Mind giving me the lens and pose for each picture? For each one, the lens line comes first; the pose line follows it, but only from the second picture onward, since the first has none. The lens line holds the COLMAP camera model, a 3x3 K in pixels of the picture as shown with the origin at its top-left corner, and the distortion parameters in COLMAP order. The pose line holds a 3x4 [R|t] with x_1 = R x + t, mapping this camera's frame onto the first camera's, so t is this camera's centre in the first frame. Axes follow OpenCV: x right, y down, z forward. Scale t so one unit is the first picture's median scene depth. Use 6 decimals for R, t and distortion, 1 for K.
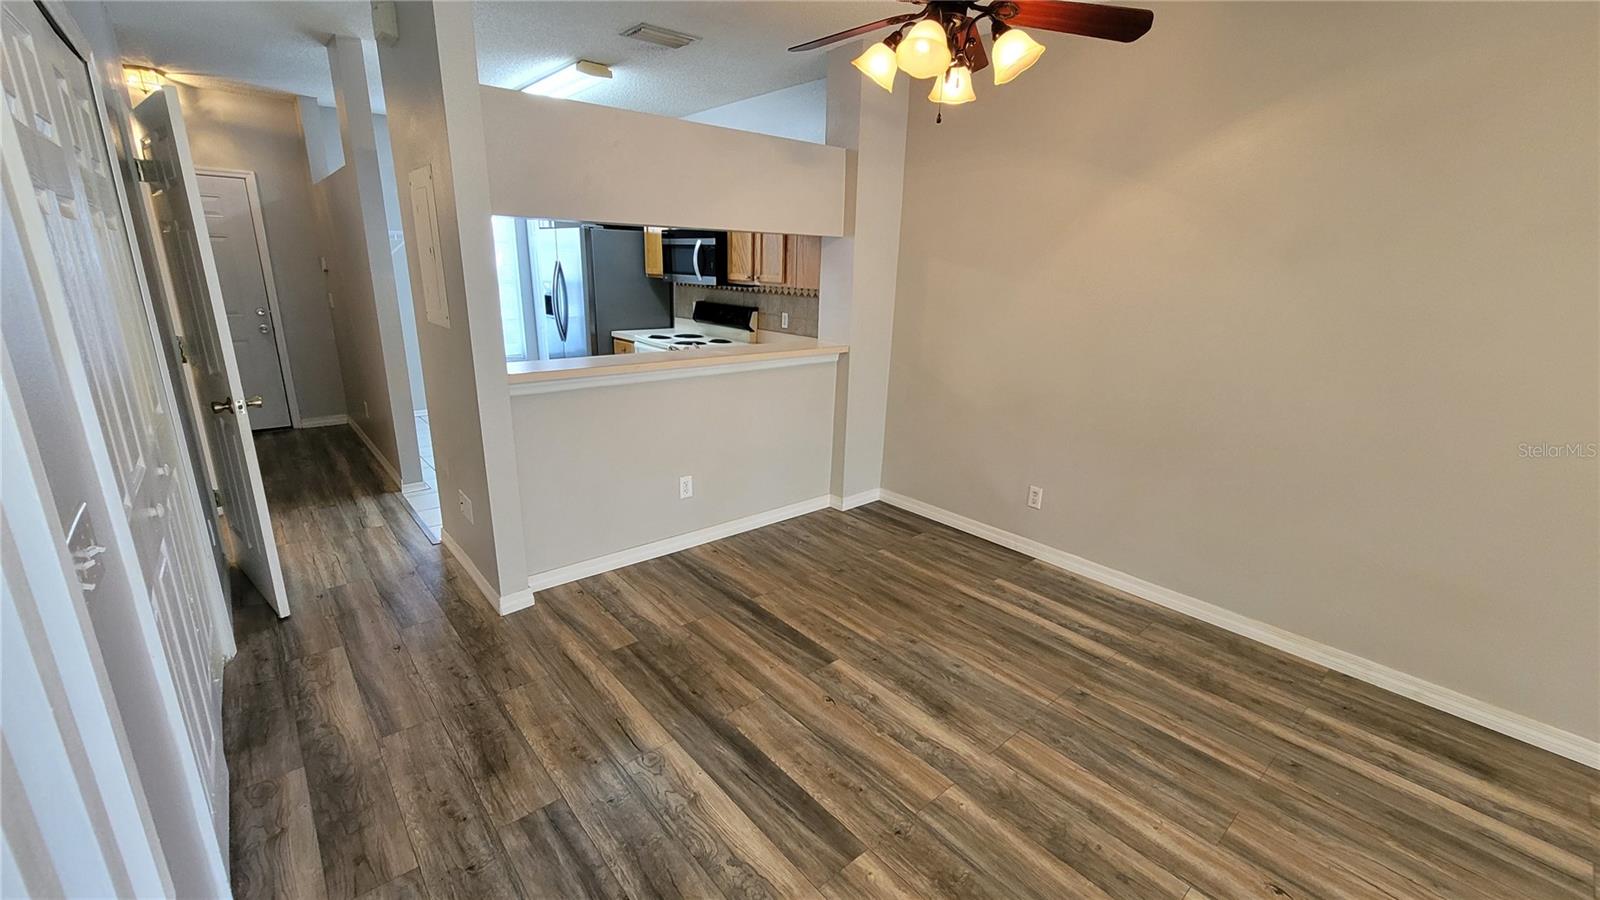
lens RADIAL K [[654.8, 0, 788.6], [0, 654.8, 448.5], [0, 0, 1]] dist [-0.006495, 0.002038]
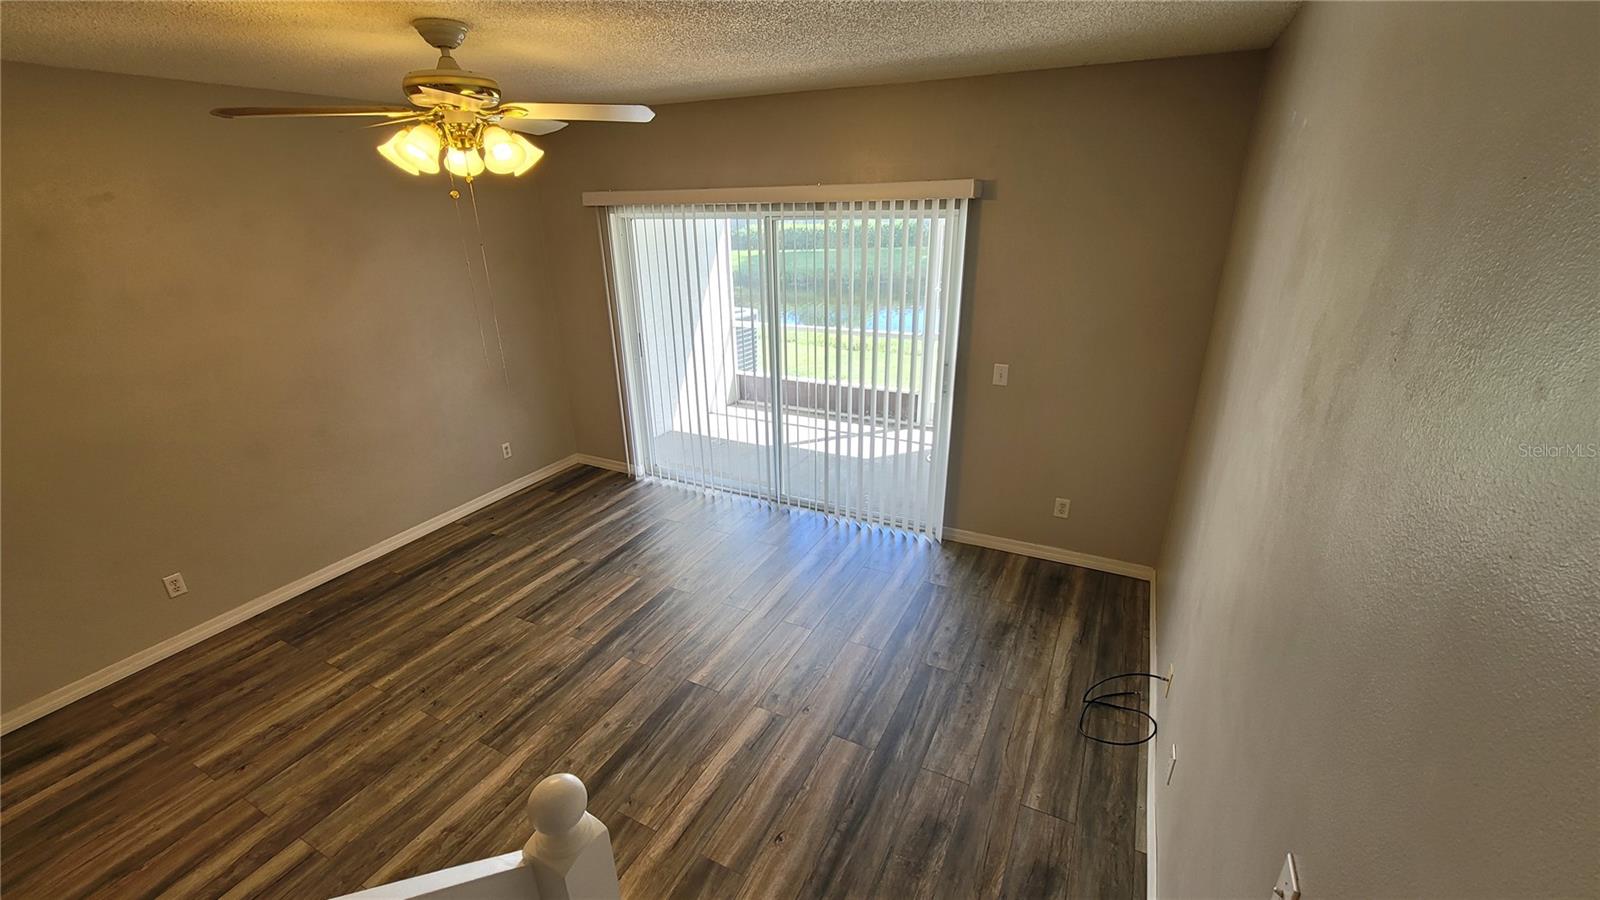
lens RADIAL K [[654.8, 0, 794.4], [0, 654.8, 447.7], [0, 0, 1]] dist [-0.006495, 0.002038]
pose [[-0.382393, -0.344374, 0.857427, -0.324561], [0.269804, 0.845897, 0.460069, -0.171100], [-0.883732, 0.407264, -0.230552, -0.199162]]
